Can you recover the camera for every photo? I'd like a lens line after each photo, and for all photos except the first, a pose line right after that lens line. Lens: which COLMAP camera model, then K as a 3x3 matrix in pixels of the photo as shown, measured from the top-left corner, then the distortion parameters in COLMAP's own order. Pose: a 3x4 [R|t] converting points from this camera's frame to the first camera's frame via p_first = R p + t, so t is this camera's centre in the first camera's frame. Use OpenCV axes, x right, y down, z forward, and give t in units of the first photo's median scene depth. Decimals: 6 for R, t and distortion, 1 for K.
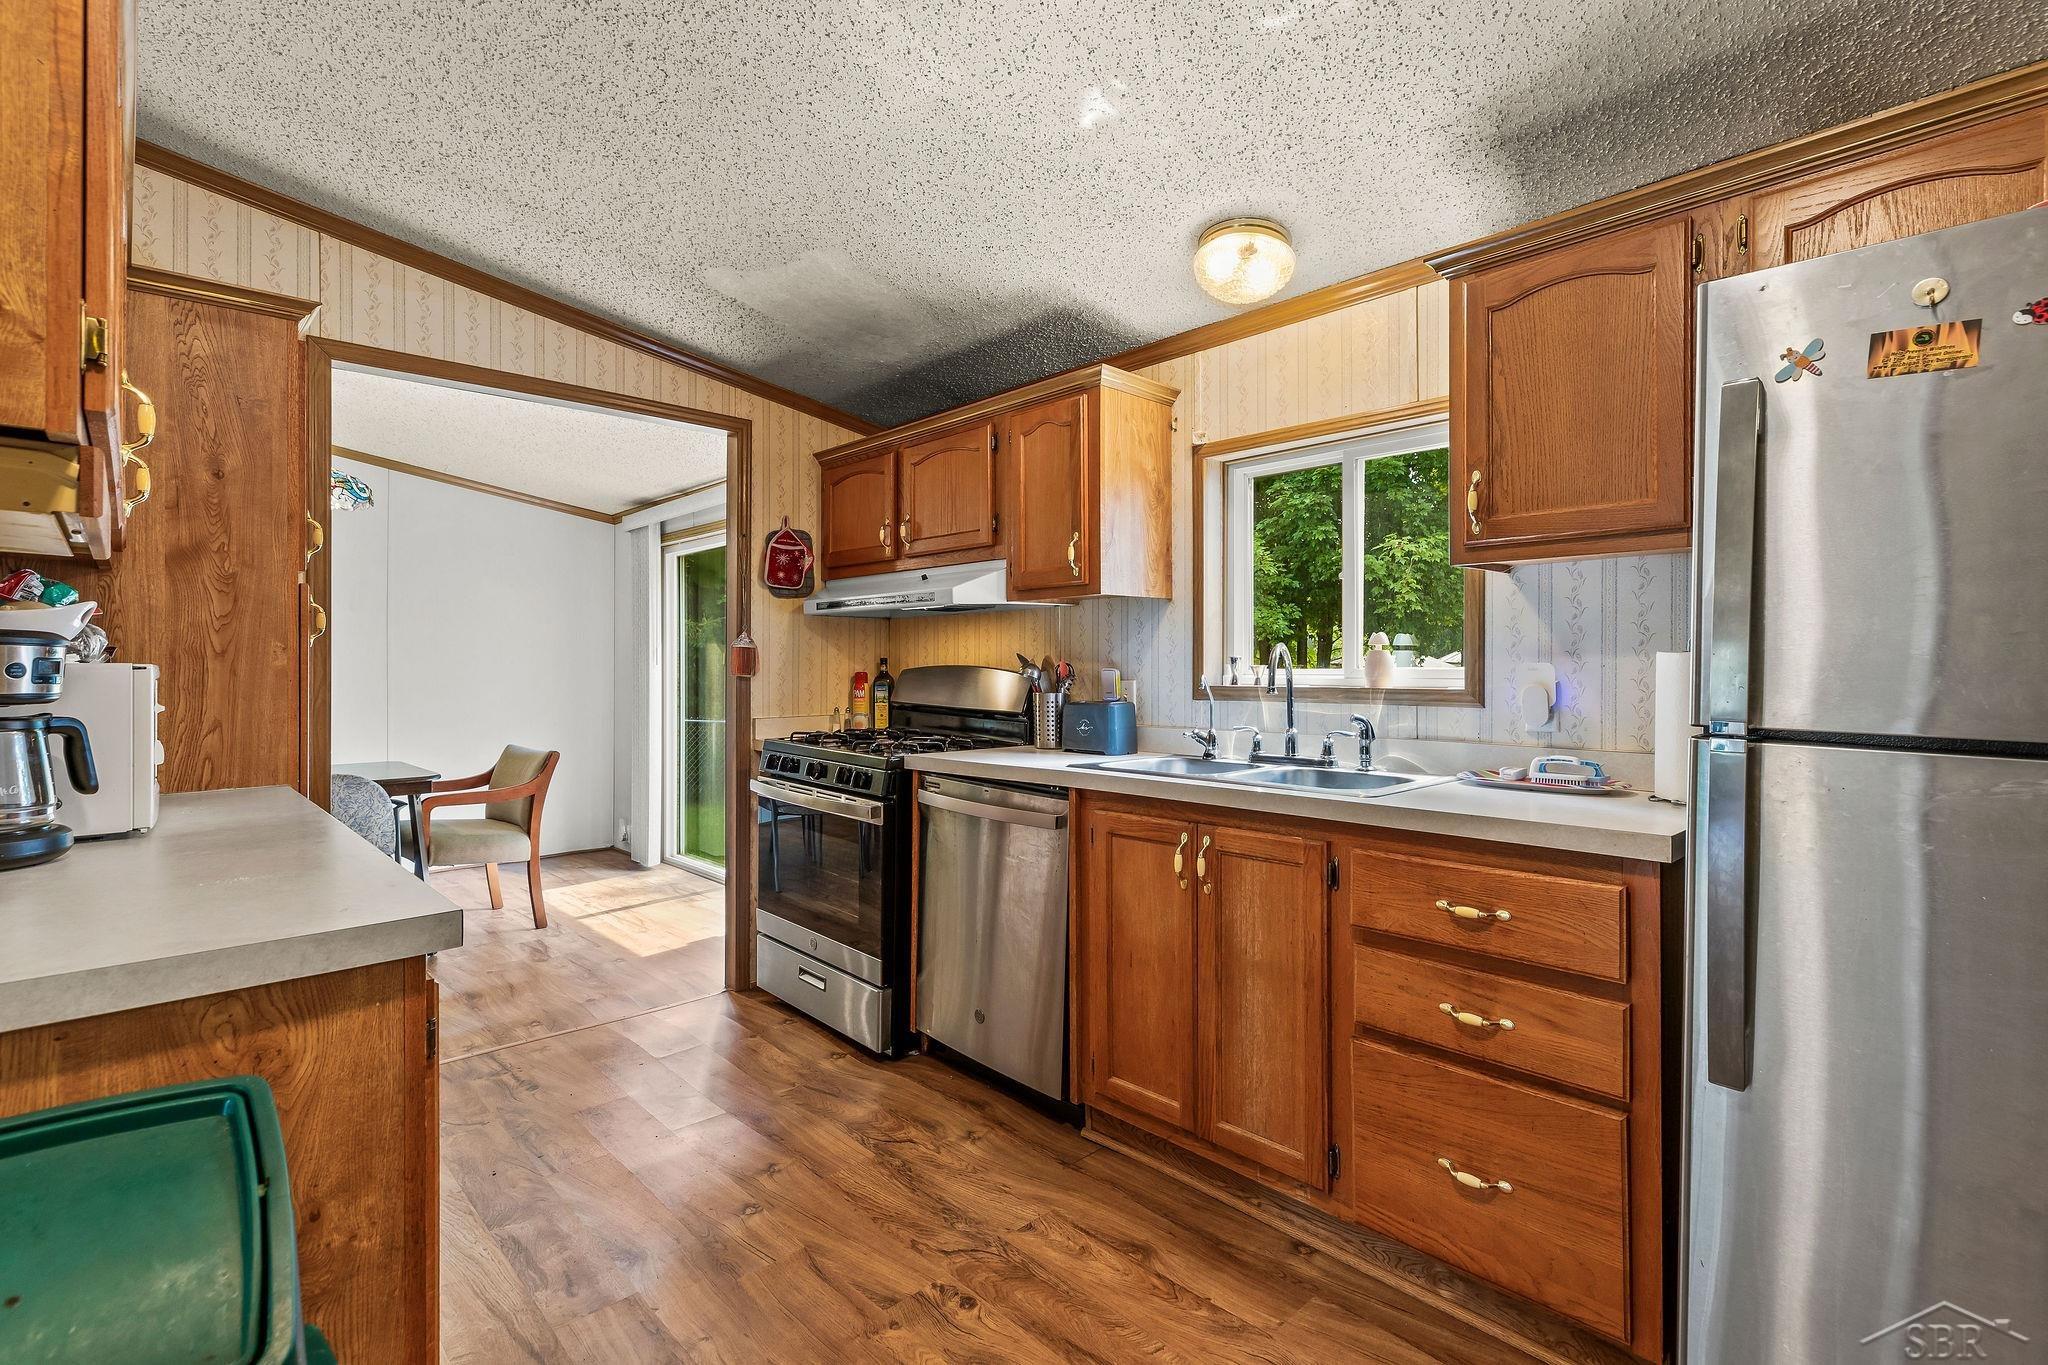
lens RADIAL K [[937.2, 0, 1024.9], [0, 937.2, 667.6], [0, 0, 1]] dist [0.001732, -0.000041]
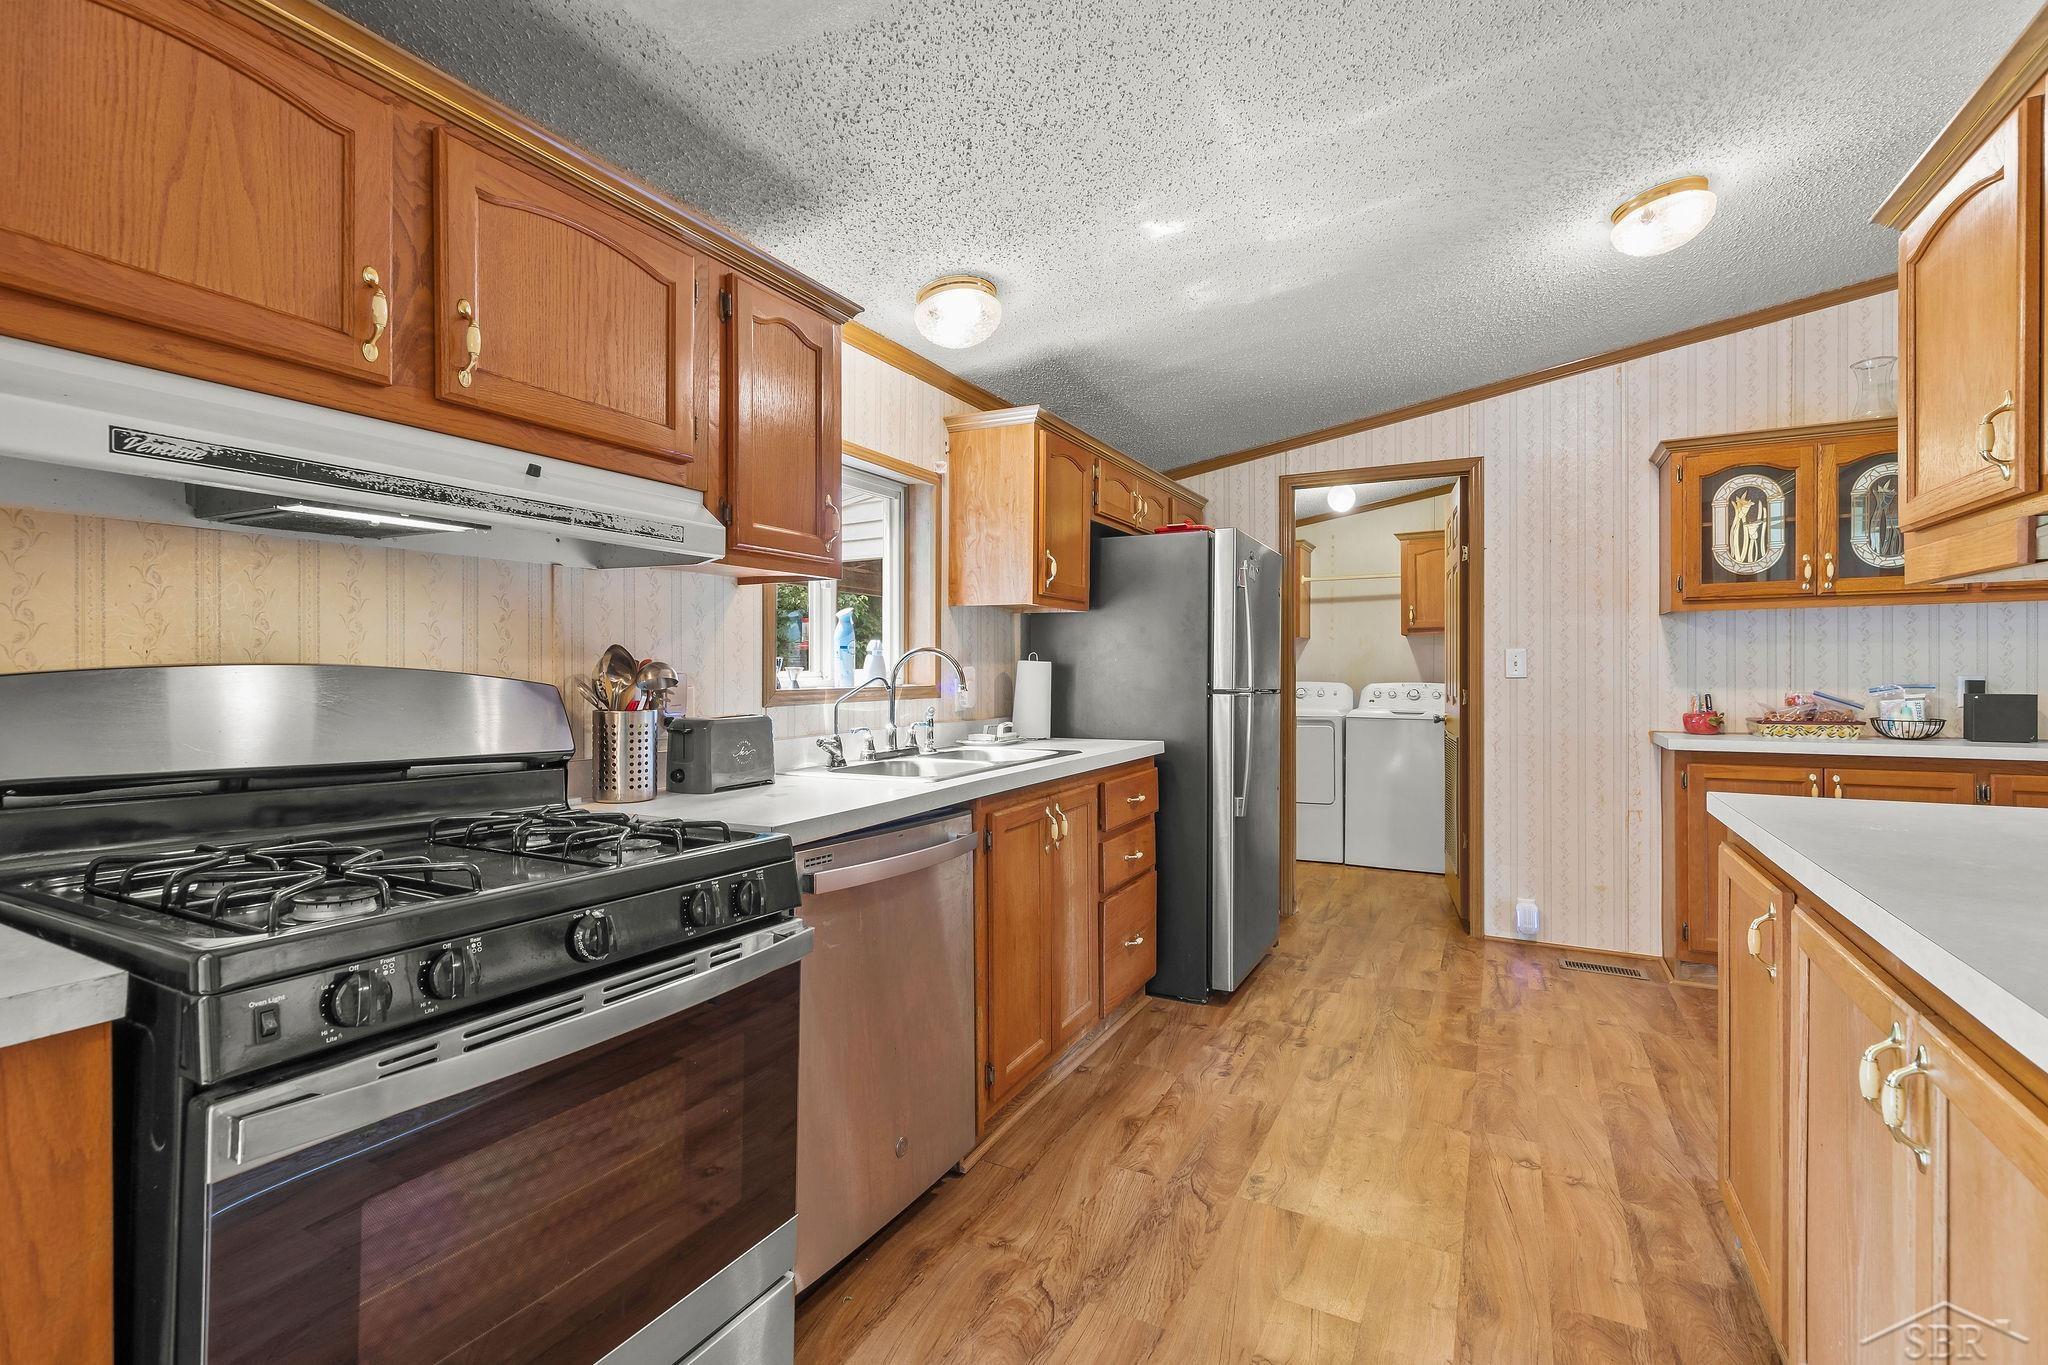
lens RADIAL K [[910.0, 0, 1029.9], [0, 910.0, 667.4], [0, 0, 1]] dist [0.002664, 0.000304]
pose [[-0.318638, 0.006460, 0.947854, -0.861485], [0.004209, 0.999977, -0.005401, 0.005067], [-0.947867, 0.002269, -0.318658, 1.294042]]
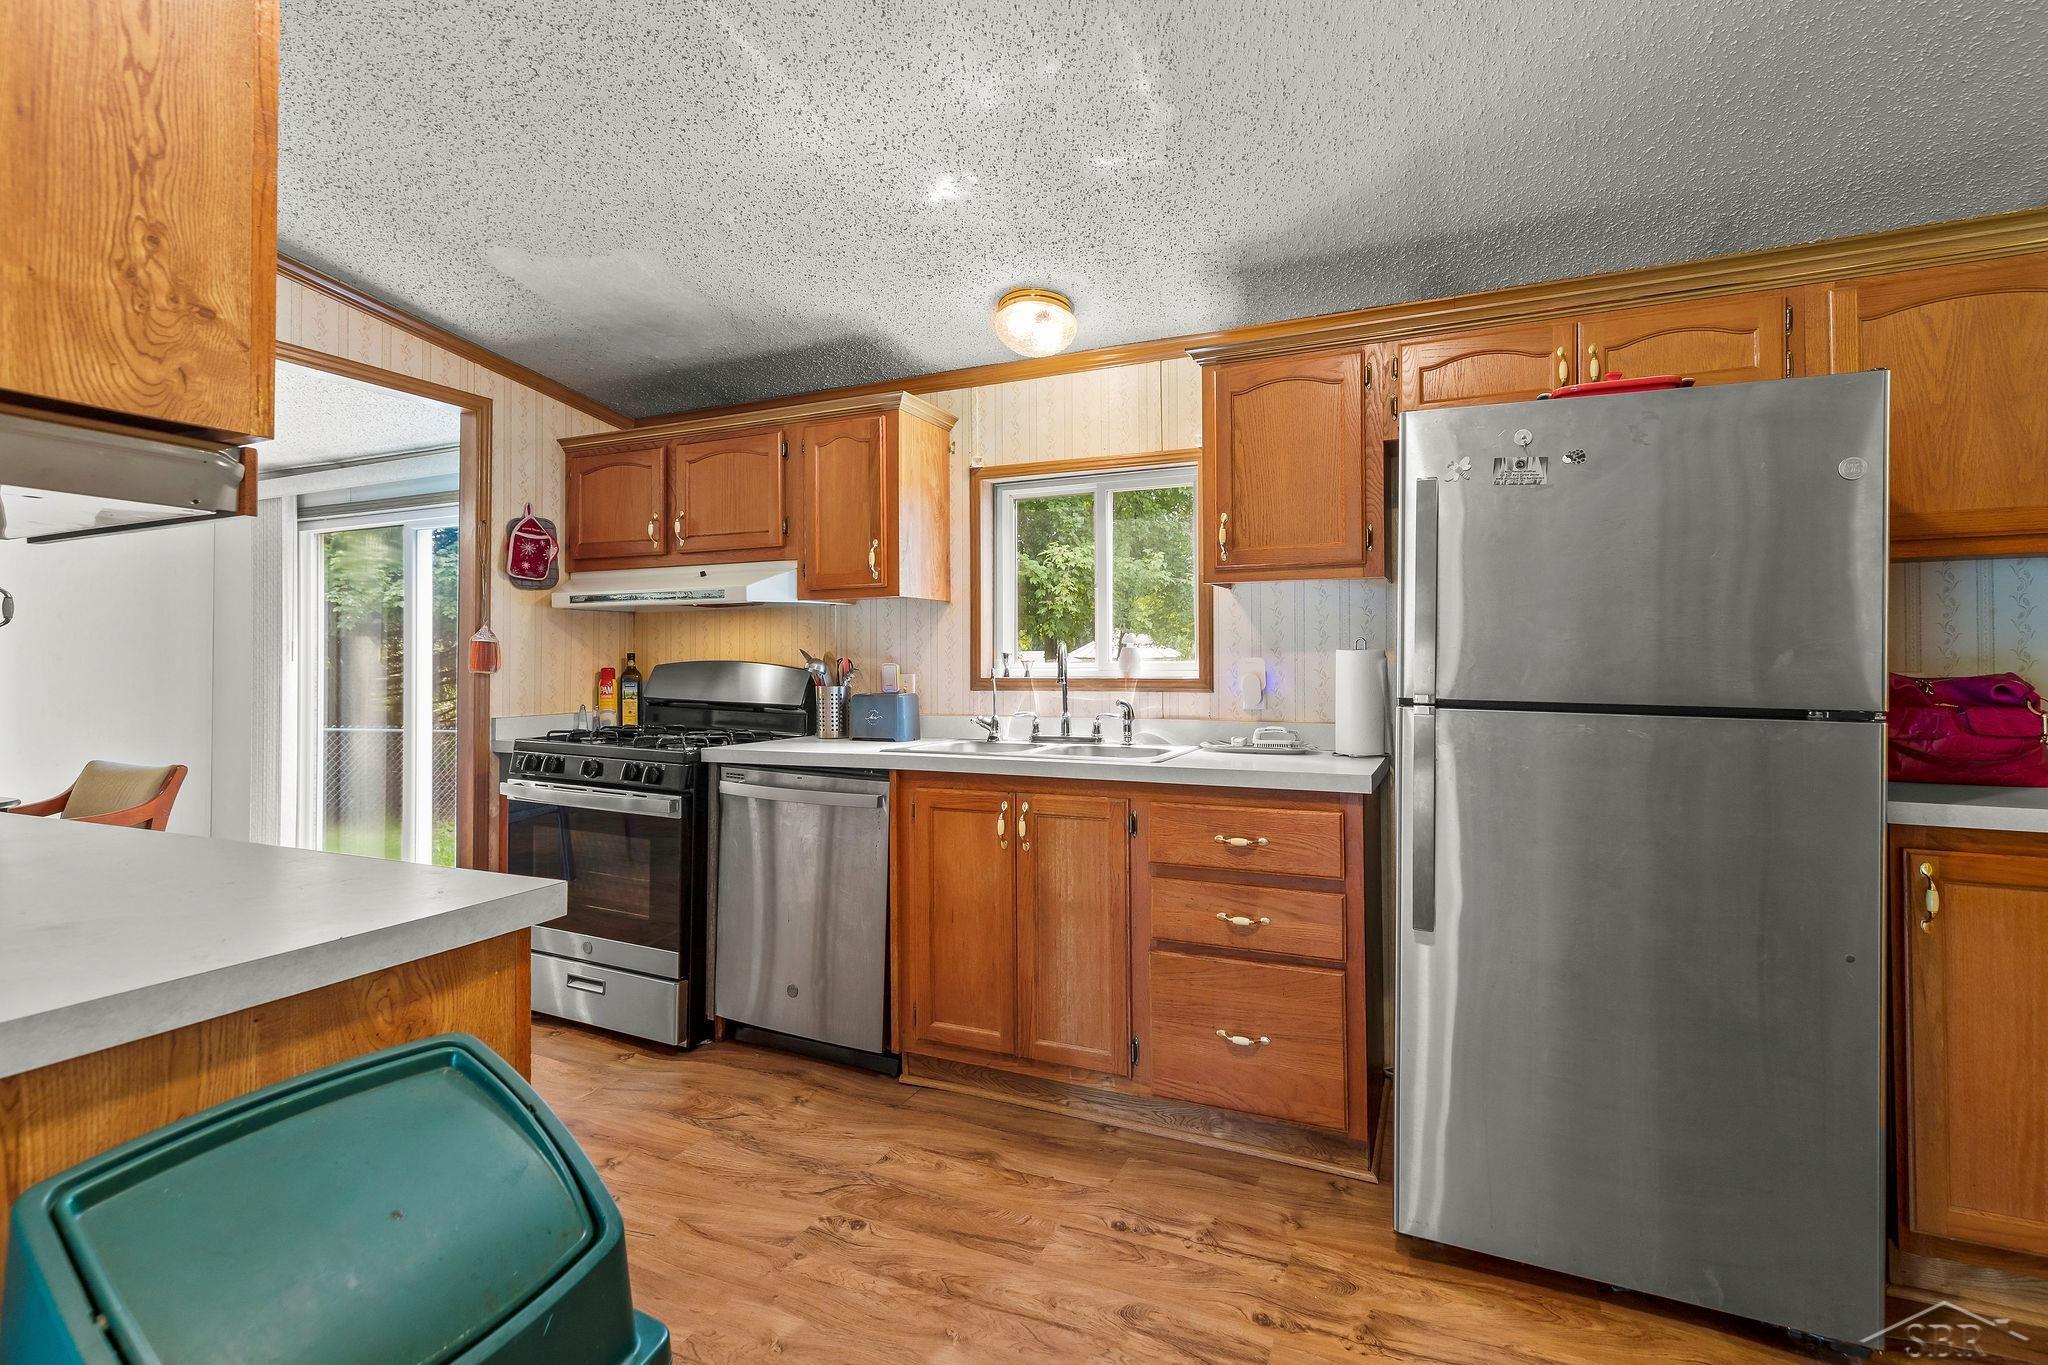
lens RADIAL K [[938.9, 0, 1028.0], [0, 938.9, 647.8], [0, 0, 1]] dist [0.002215, 0.000141]
pose [[0.926921, 0.003263, 0.375243, -0.230951], [0.002806, 0.999874, -0.015625, 0.000883], [-0.375247, 0.015536, 0.926795, -0.105763]]
